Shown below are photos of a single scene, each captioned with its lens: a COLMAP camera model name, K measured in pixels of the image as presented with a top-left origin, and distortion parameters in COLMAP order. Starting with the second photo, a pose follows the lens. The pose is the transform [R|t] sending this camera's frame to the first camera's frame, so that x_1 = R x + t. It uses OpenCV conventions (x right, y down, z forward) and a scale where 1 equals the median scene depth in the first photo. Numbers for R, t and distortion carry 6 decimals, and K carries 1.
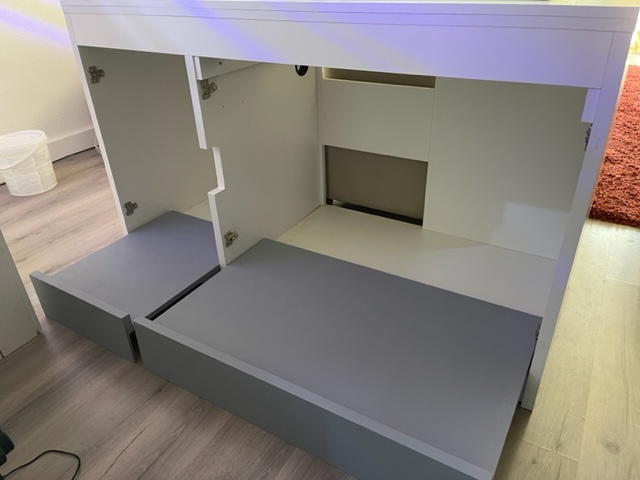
lens RADIAL K [[482.8, 0, 320.0], [0, 482.8, 240.0], [0, 0, 1]] dist [0.045616, -0.064229]
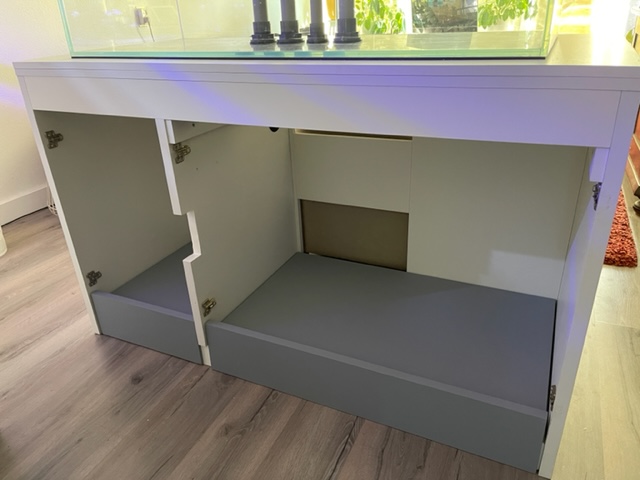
lens RADIAL K [[482.8, 0, 320.0], [0, 482.8, 240.0], [0, 0, 1]] dist [0.045616, -0.064229]
pose [[0.994745, -0.054070, 0.086947, -0.046747], [0.060627, 0.995366, -0.074636, -0.048438], [-0.082508, 0.079515, 0.993413, 0.053315]]
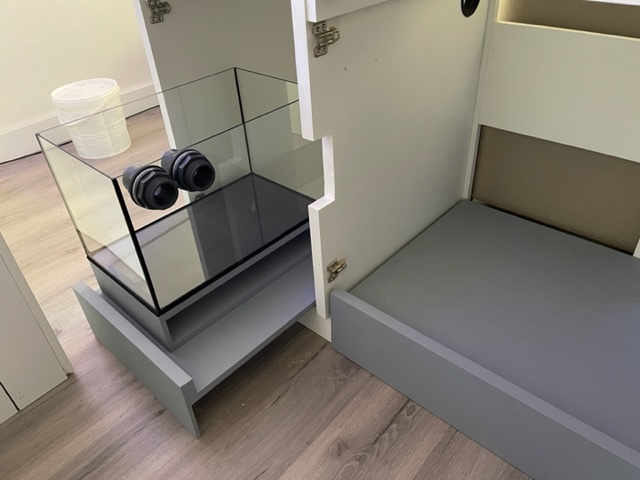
lens RADIAL K [[482.8, 0, 320.0], [0, 482.8, 240.0], [0, 0, 1]] dist [0.045616, -0.064229]
pose [[0.981050, 0.096321, -0.168118, -0.098869], [-0.077626, 0.990392, 0.114450, -0.119376], [0.177526, -0.099231, 0.979100, 0.350735]]
